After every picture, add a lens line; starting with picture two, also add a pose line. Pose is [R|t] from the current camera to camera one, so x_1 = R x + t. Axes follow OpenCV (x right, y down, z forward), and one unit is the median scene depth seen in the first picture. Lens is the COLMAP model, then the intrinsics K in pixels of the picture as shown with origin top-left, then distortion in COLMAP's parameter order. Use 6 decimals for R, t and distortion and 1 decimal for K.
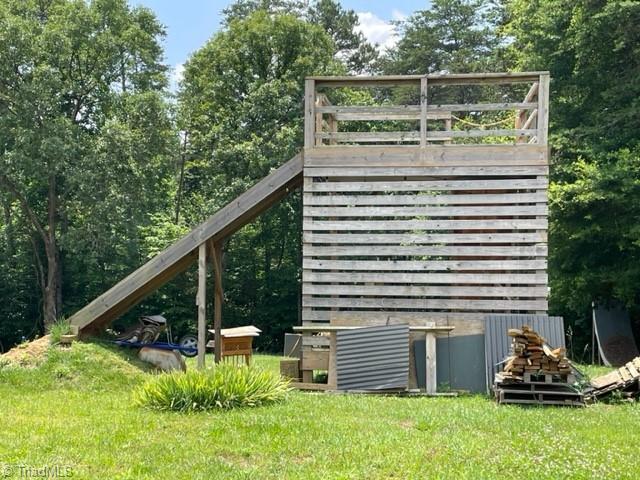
lens RADIAL K [[949.0, 0, 318.8], [0, 949.0, 241.0], [0, 0, 1]] dist [0.005241, 0.000000]
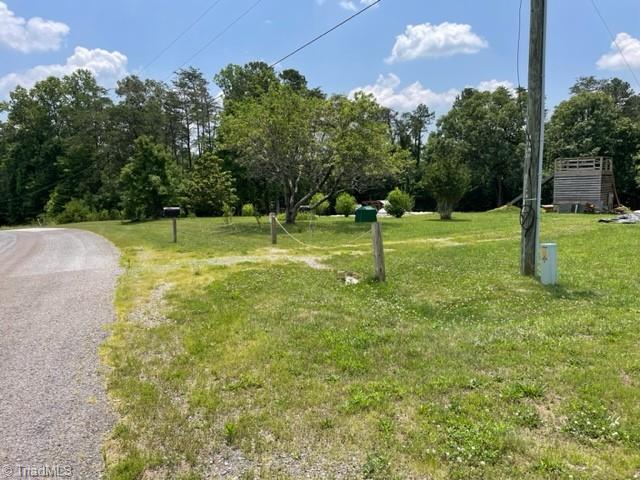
lens RADIAL K [[469.5, 0, 316.2], [0, 469.5, 241.5], [0, 0, 1]] dist [0.017655, -0.011538]
pose [[0.807795, 0.041998, -0.587966, 0.154257], [0.043276, 0.990542, 0.130209, -0.033898], [0.587873, -0.130627, 0.798337, -0.649615]]
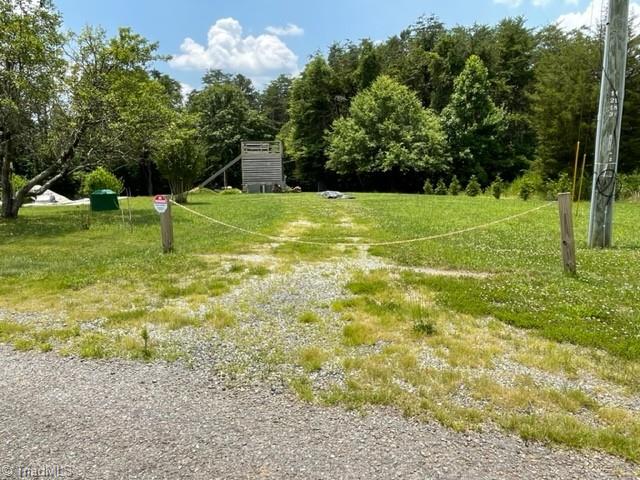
lens RADIAL K [[467.1, 0, 319.1], [0, 467.1, 243.2], [0, 0, 1]] dist [0.000872, 0.000108]
pose [[0.985968, -0.049453, 0.159441, -0.008363], [0.018633, 0.981747, 0.189279, -0.028172], [-0.165891, -0.183652, 0.968892, -0.605918]]
